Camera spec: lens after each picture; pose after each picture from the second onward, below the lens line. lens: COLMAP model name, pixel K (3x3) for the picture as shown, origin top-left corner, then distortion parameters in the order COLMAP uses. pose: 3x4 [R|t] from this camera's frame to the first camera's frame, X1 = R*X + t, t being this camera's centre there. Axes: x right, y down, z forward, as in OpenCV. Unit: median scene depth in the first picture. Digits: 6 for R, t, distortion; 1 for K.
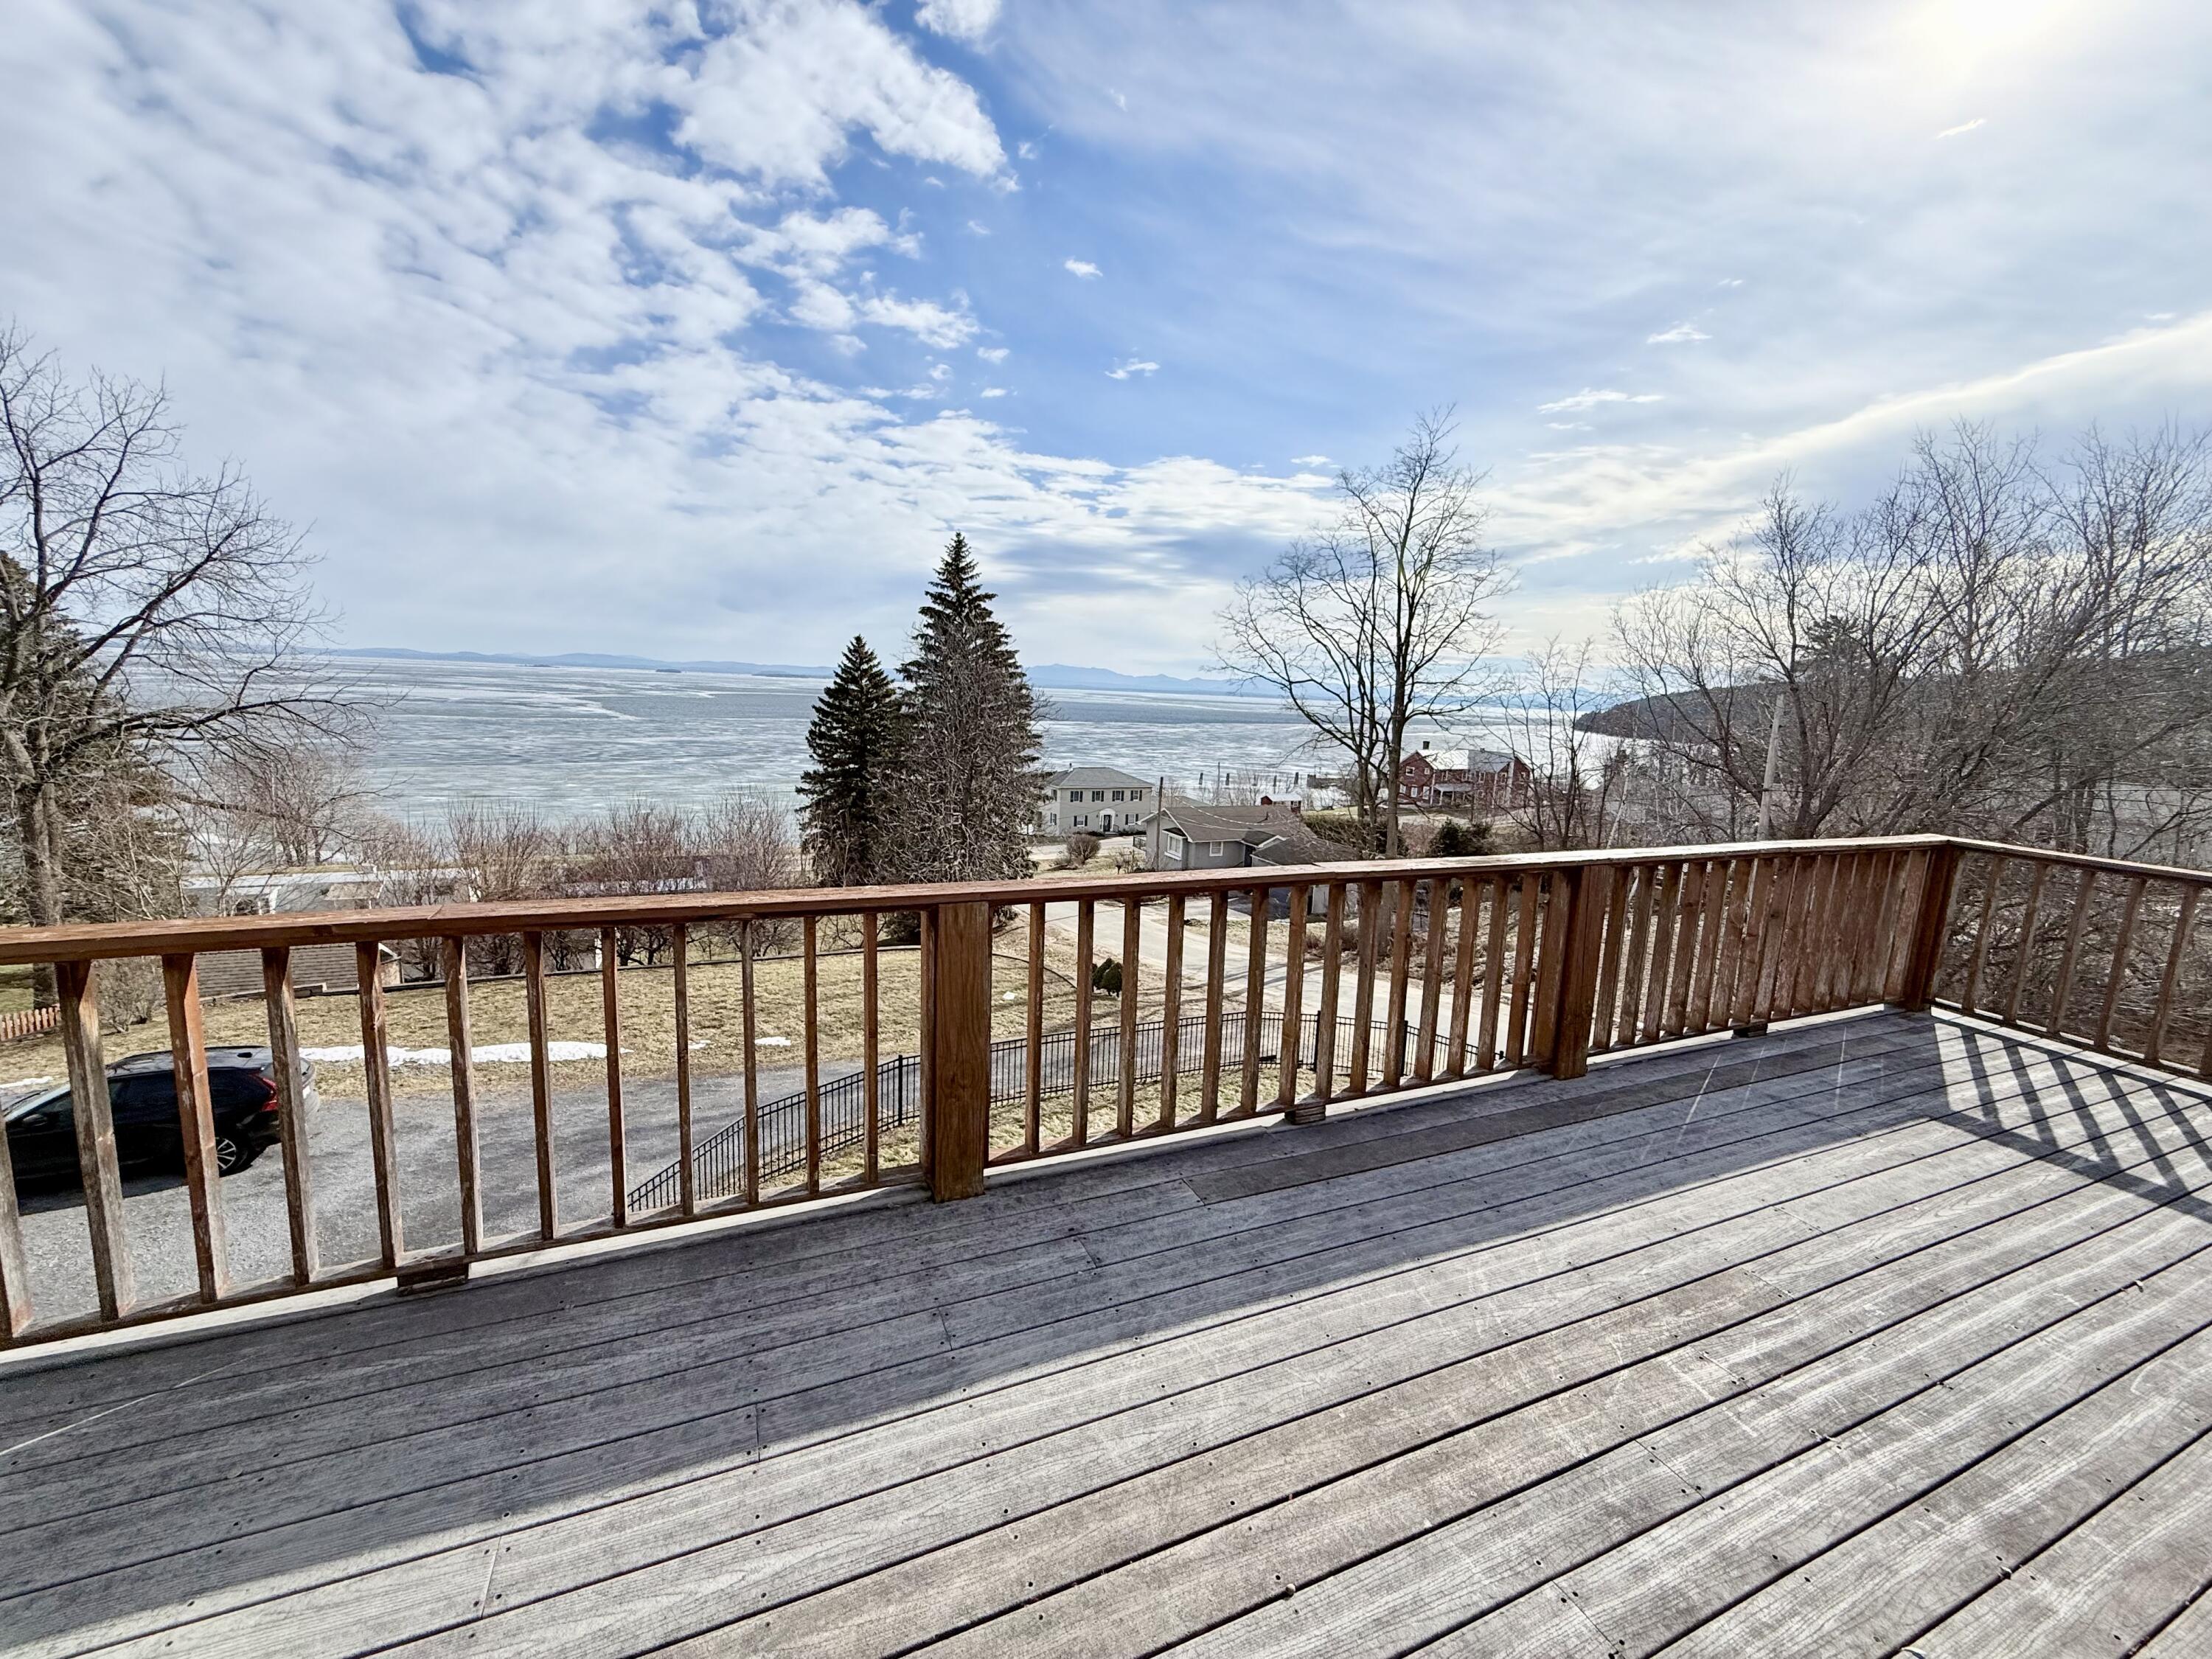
lens RADIAL K [[865.2, 0, 1096.6], [0, 865.2, 822.0], [0, 0, 1]] dist [0.000405, 0.000112]
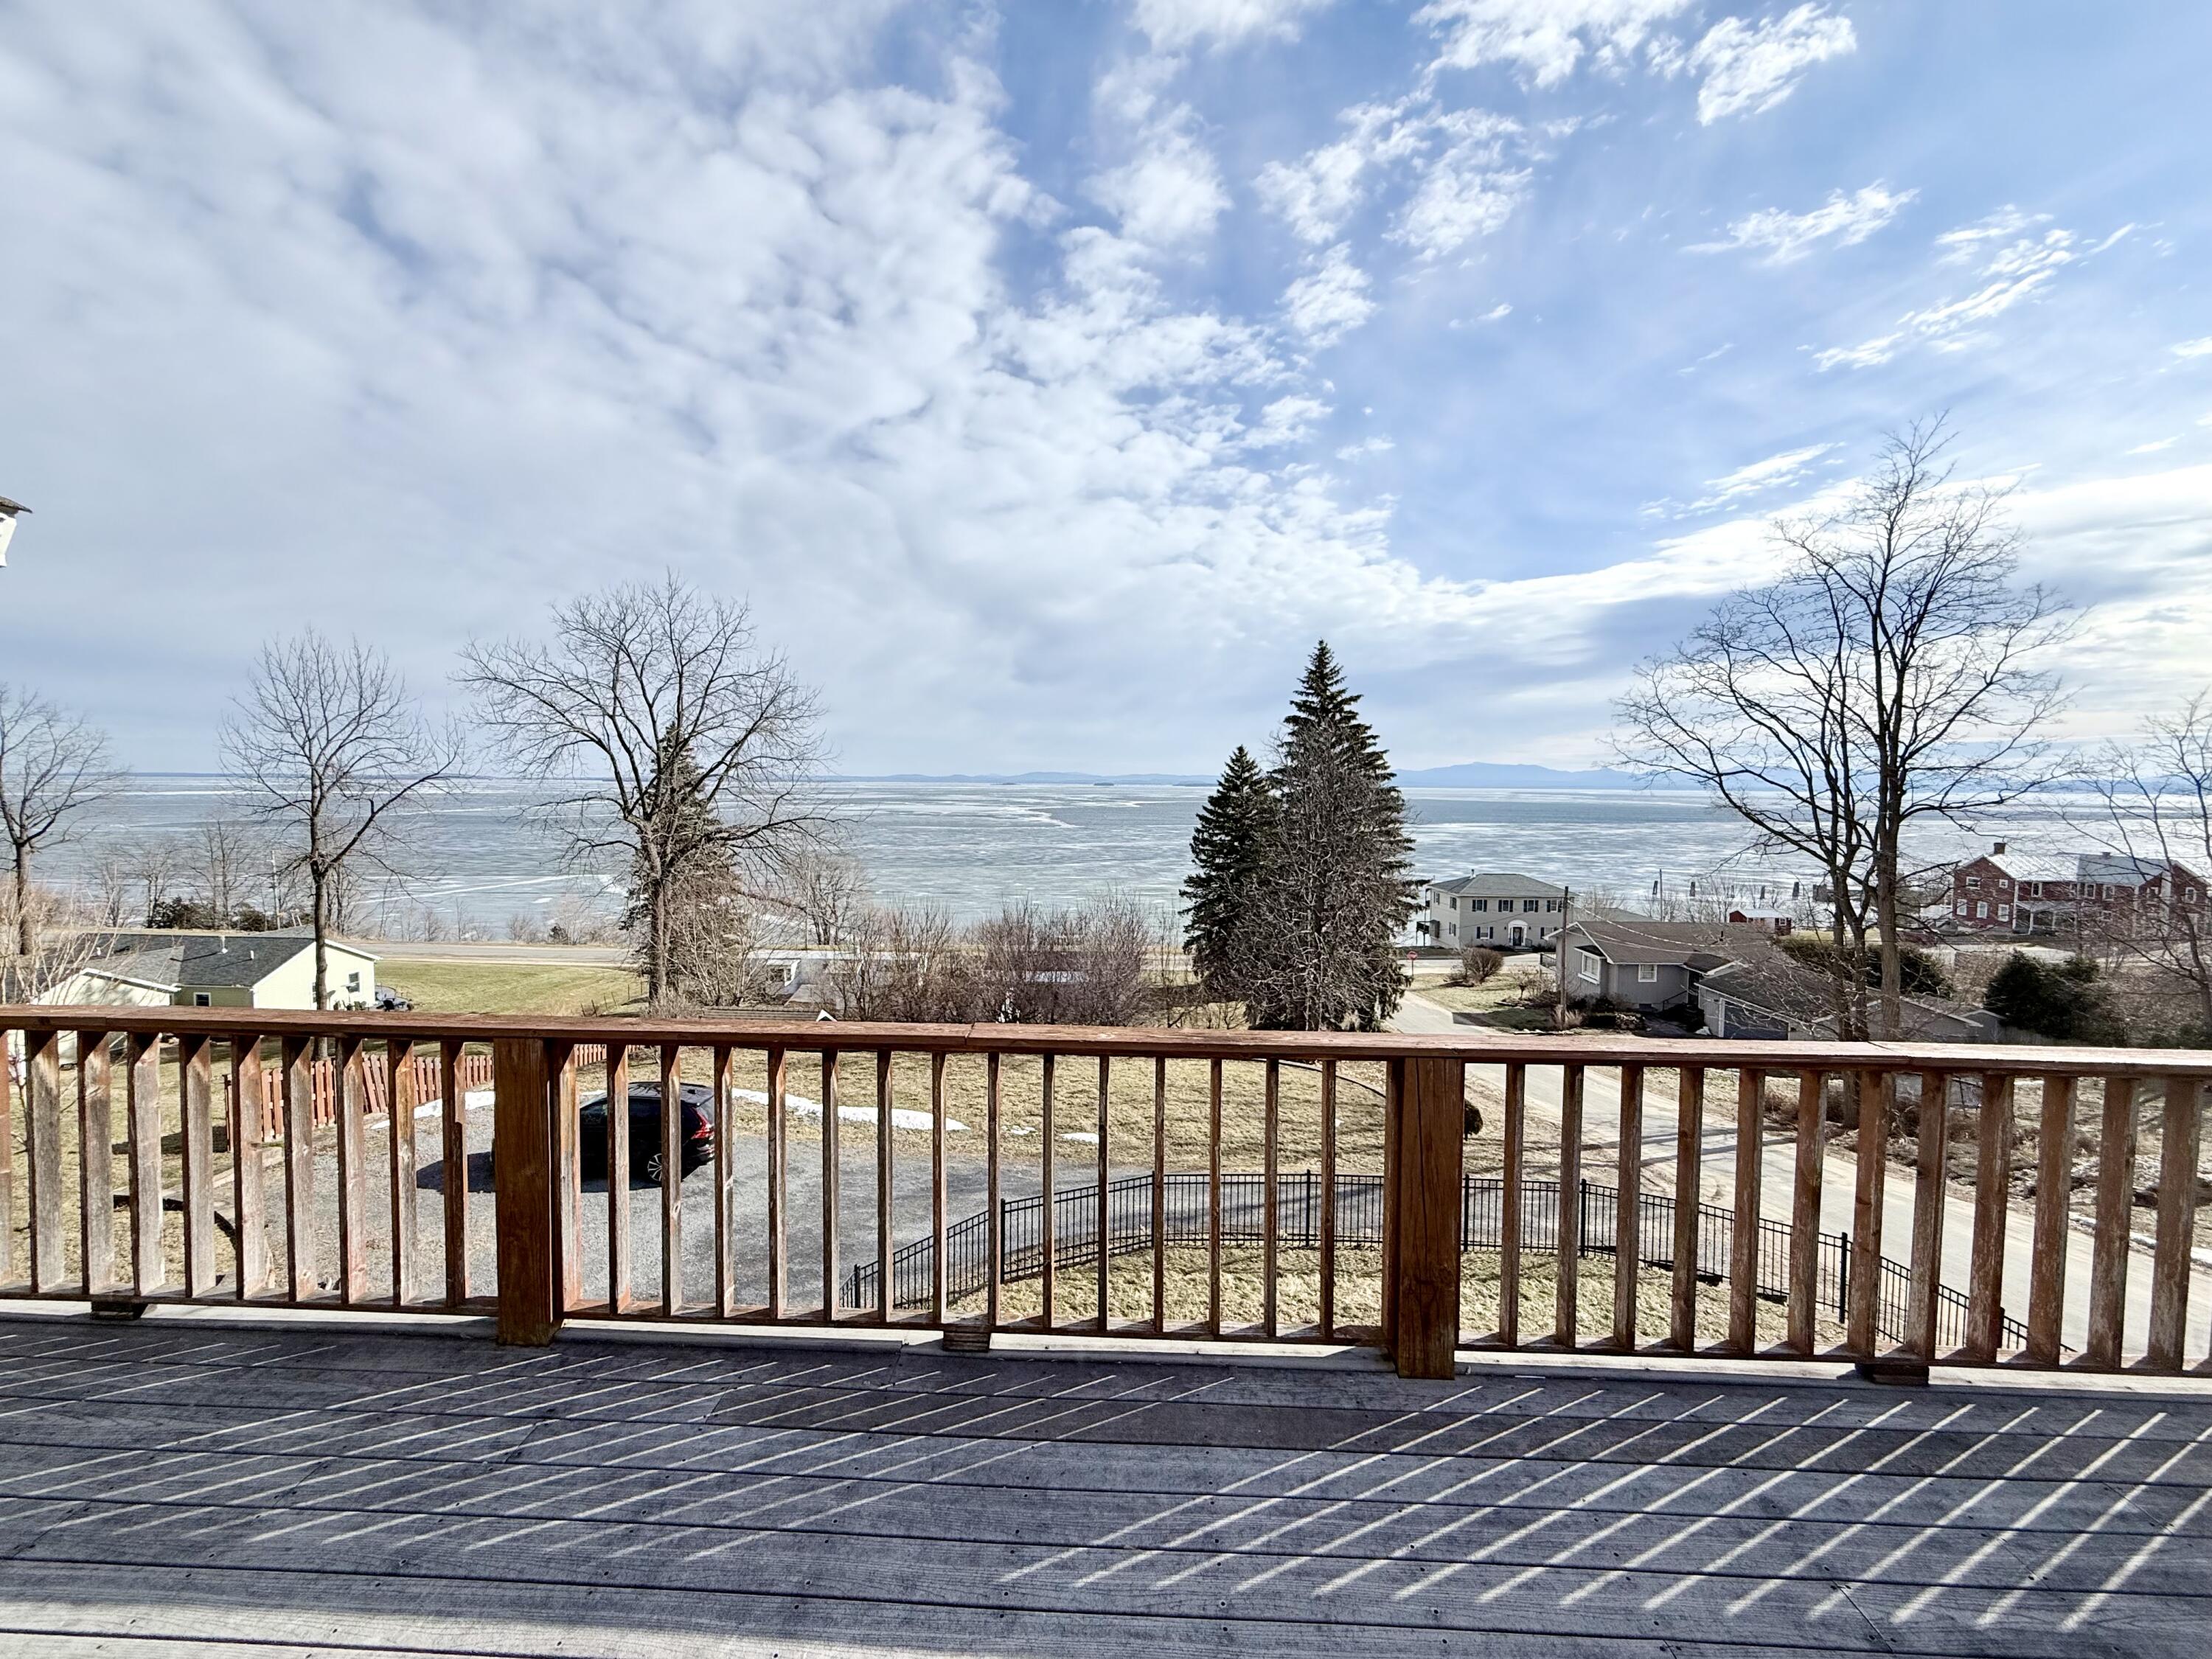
lens RADIAL K [[865.2, 0, 1110.2], [0, 865.2, 828.6], [0, 0, 1]] dist [0.000405, 0.000112]
pose [[0.901606, -0.012579, -0.432374, 0.053209], [-0.035974, 0.993934, -0.103930, -0.004188], [0.431059, 0.109259, 0.895685, 0.021053]]
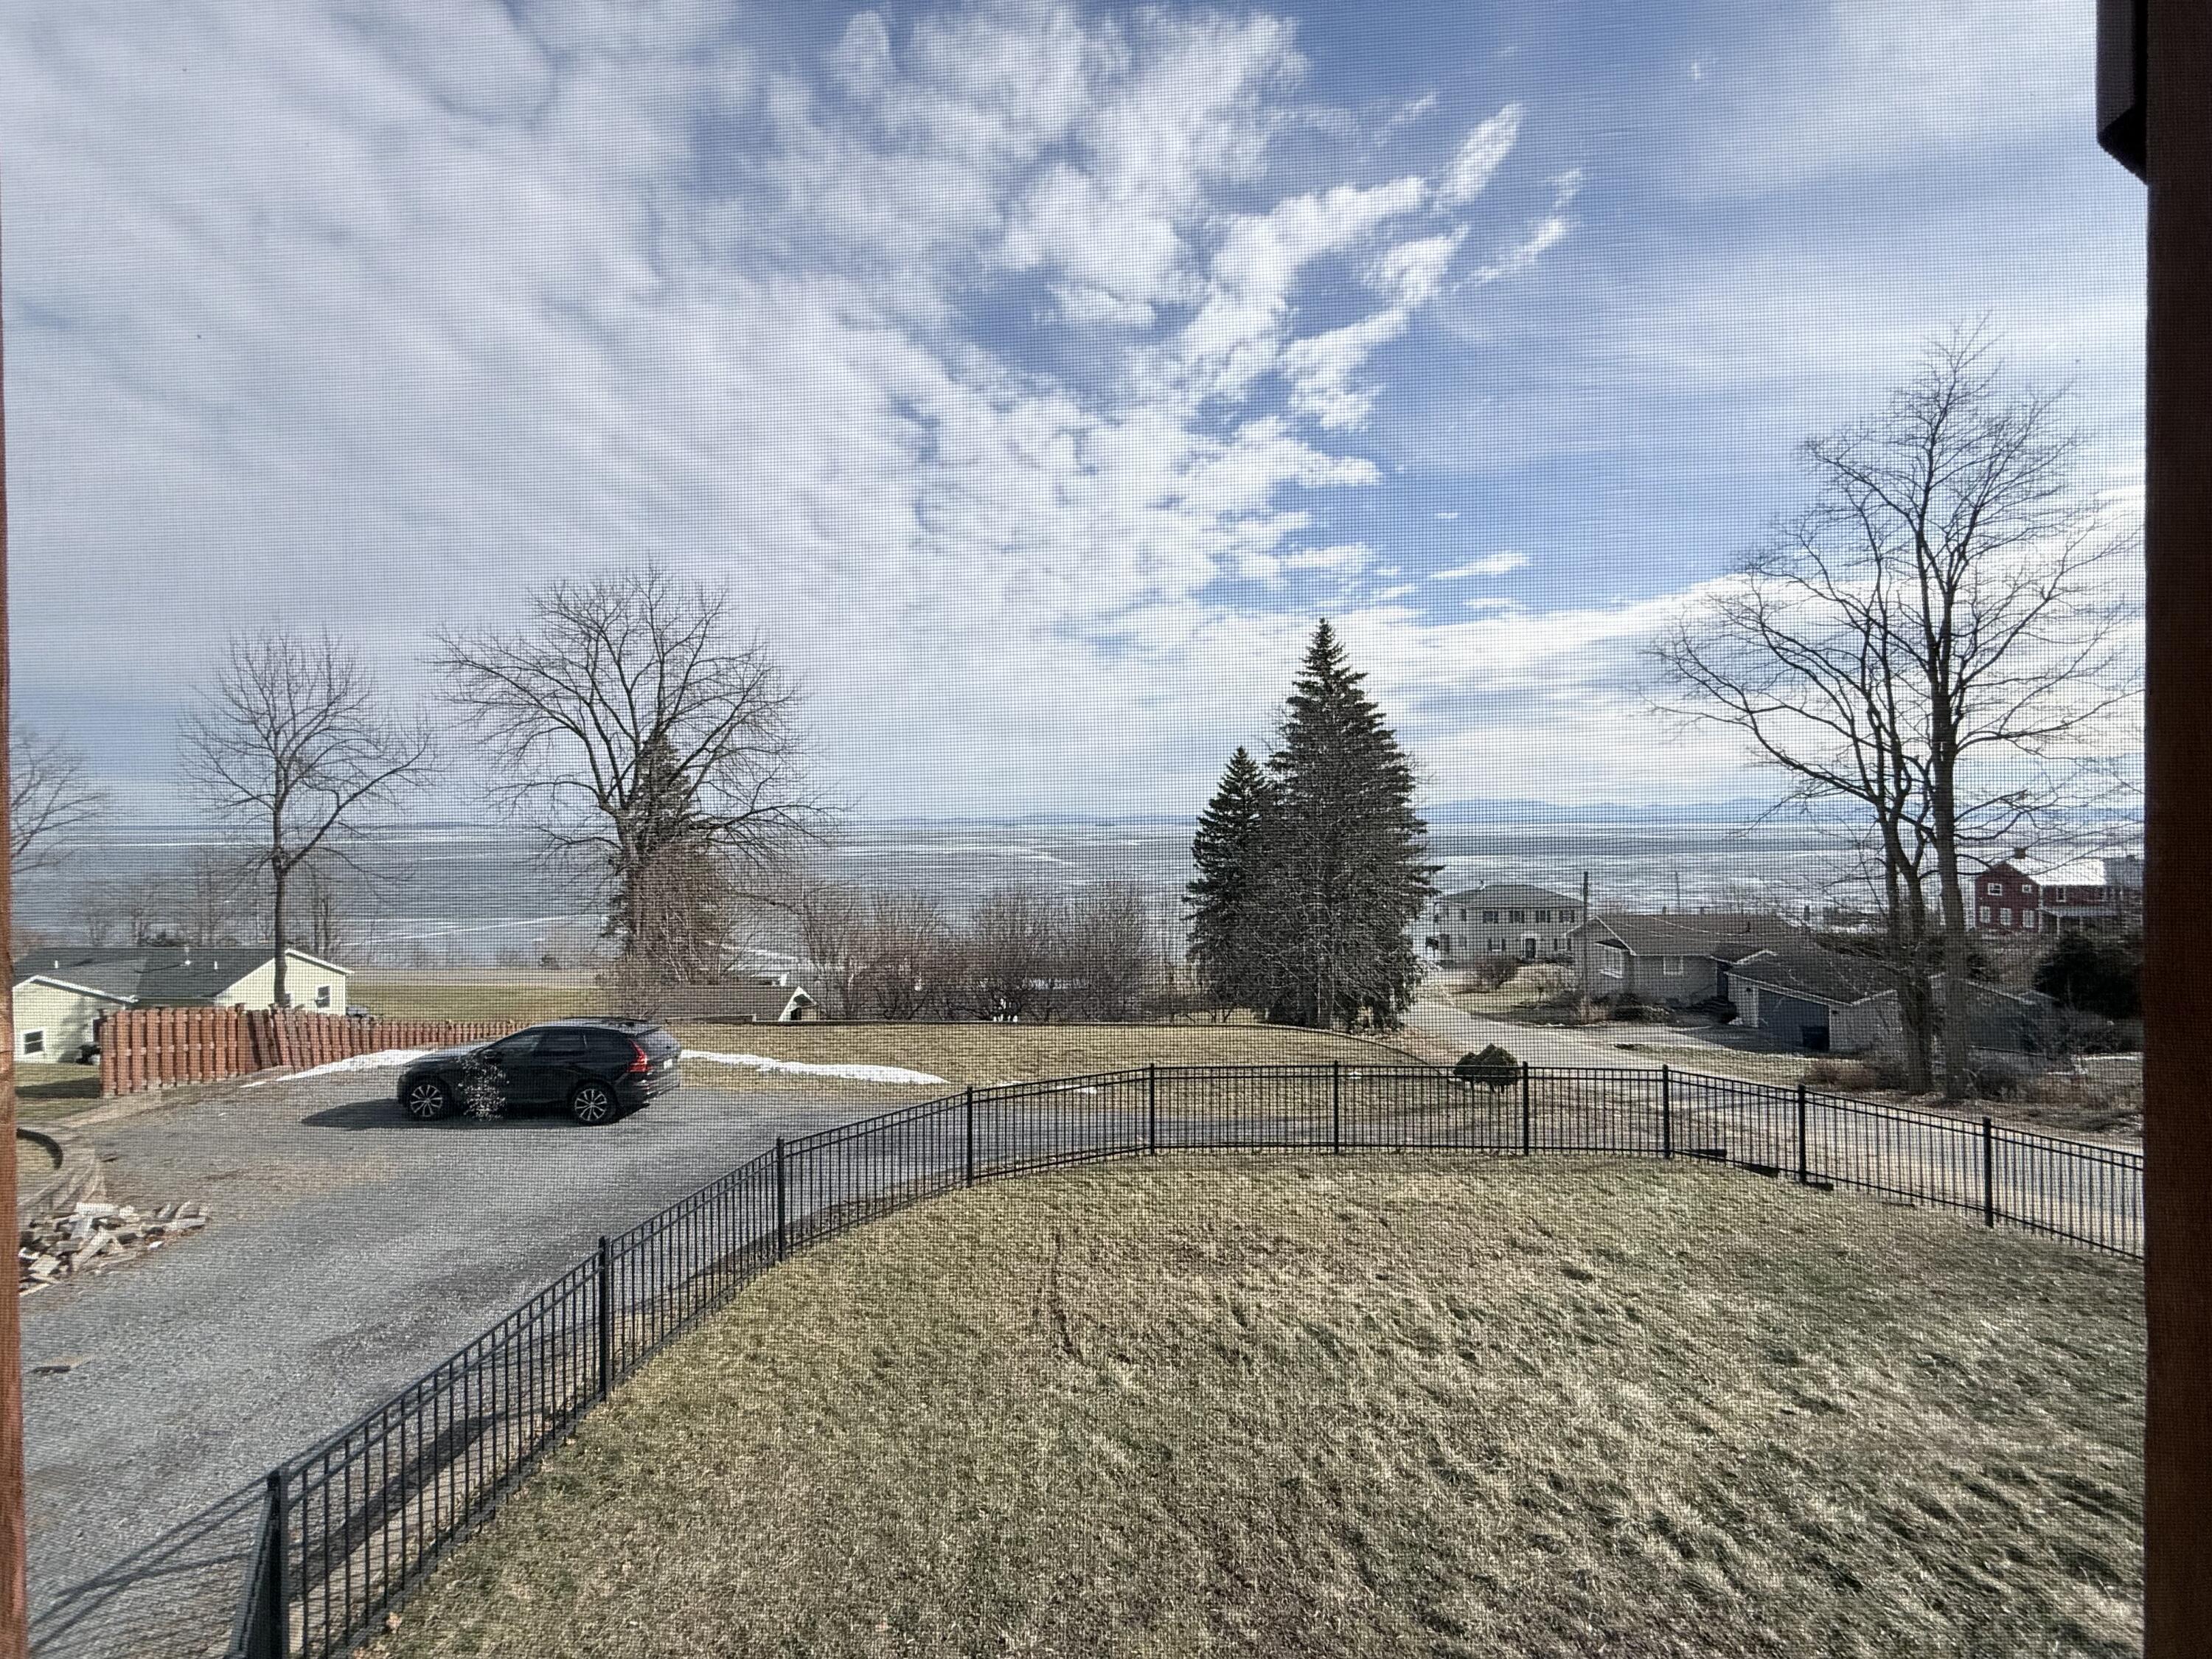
lens RADIAL K [[865.2, 0, 1109.5], [0, 865.2, 832.0], [0, 0, 1]] dist [0.000405, 0.000112]
pose [[0.900091, -0.043253, -0.433550, 0.034867], [-0.022916, 0.988984, -0.146241, 0.058695], [0.435099, 0.141566, 0.889184, 0.075414]]
